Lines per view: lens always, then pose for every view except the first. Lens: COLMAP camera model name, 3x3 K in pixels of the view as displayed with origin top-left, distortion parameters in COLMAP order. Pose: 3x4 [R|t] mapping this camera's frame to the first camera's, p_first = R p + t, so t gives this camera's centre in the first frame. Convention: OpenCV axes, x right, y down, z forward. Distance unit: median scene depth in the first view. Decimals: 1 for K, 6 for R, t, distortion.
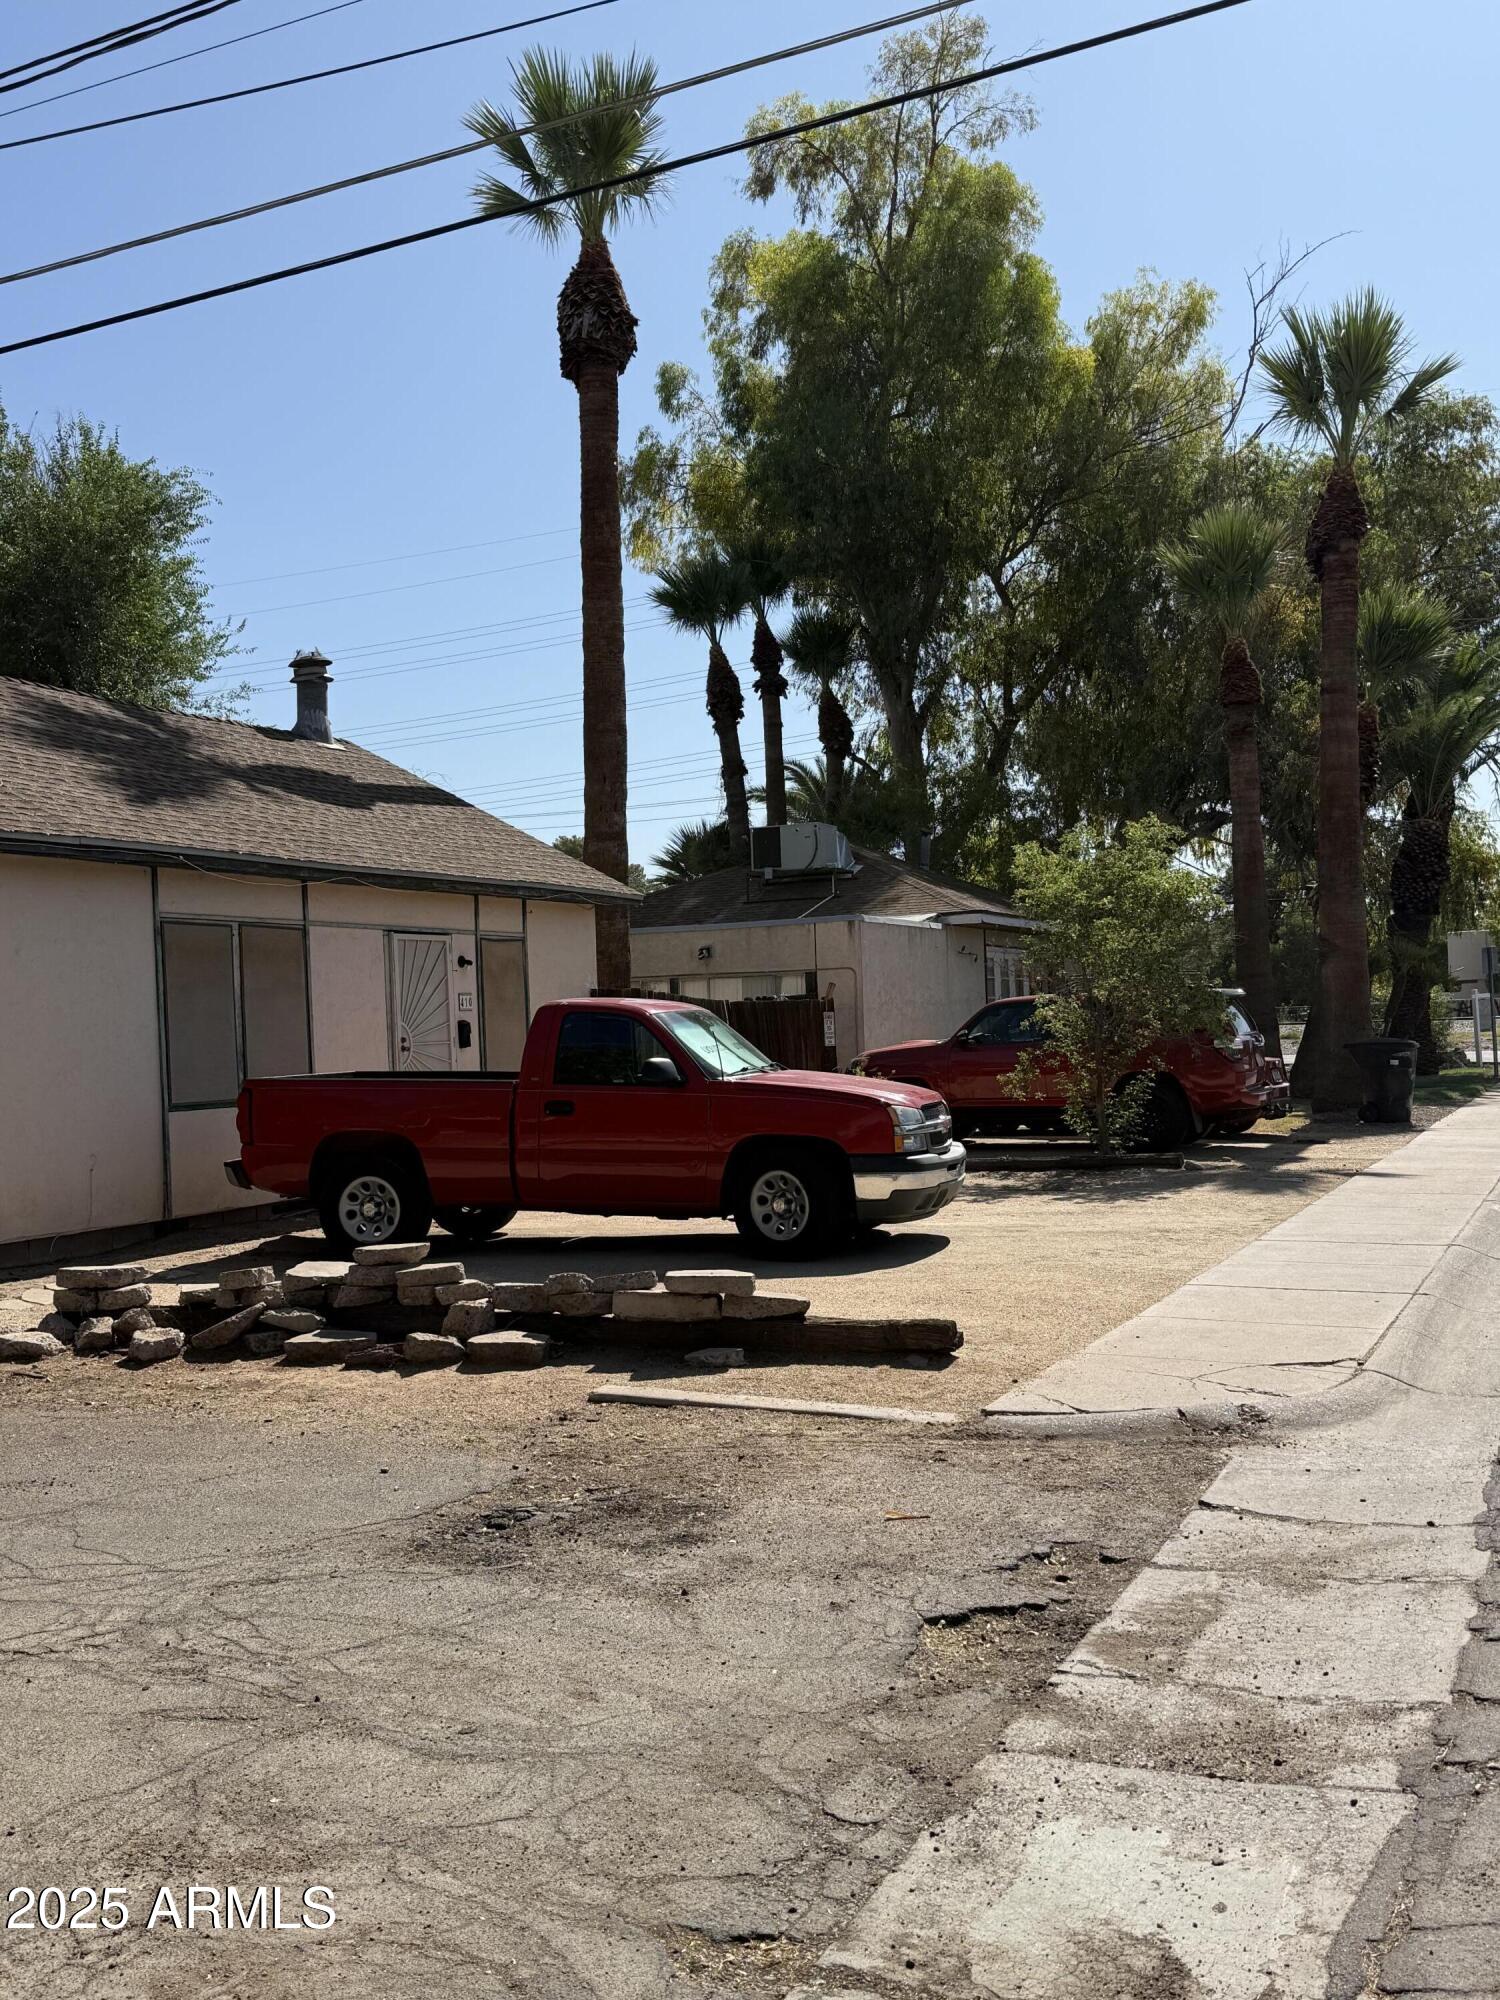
lens RADIAL K [[1971.7, 0, 755.7], [0, 1971.7, 1024.0], [0, 0, 1]] dist [0.204515, -0.466441]
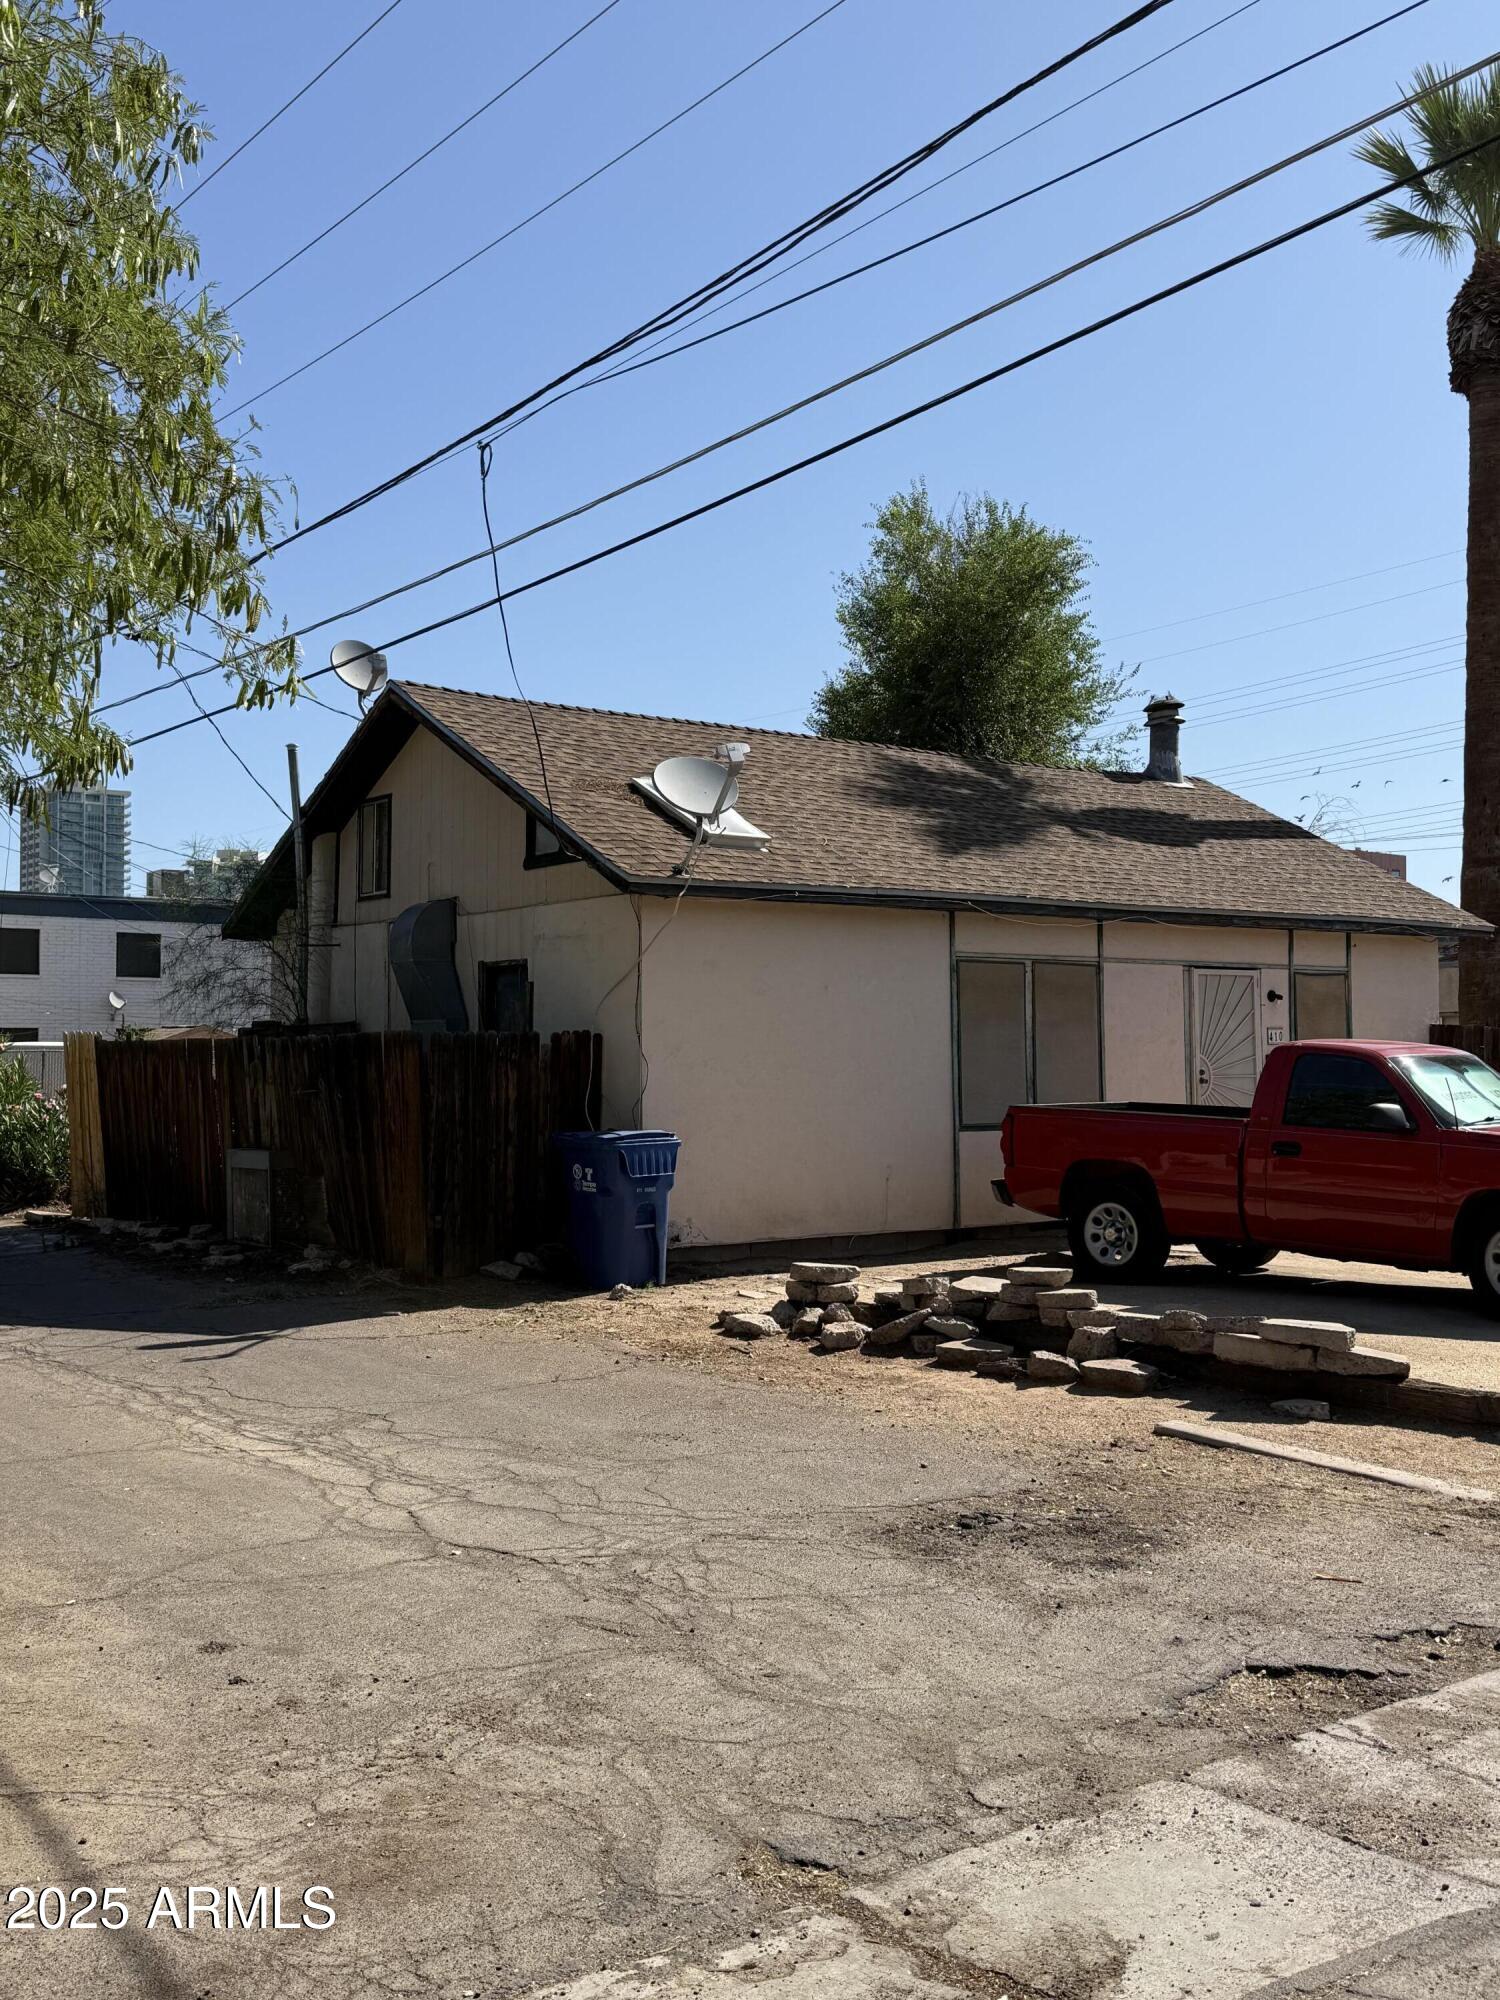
lens RADIAL K [[1971.7, 0, 755.7], [0, 1971.7, 1024.0], [0, 0, 1]] dist [0.204515, -0.466441]
pose [[0.876855, 0.021803, -0.480261, 0.195439], [-0.025562, 0.999672, -0.001287, -0.016721], [0.480075, 0.013405, 0.877125, -0.028299]]
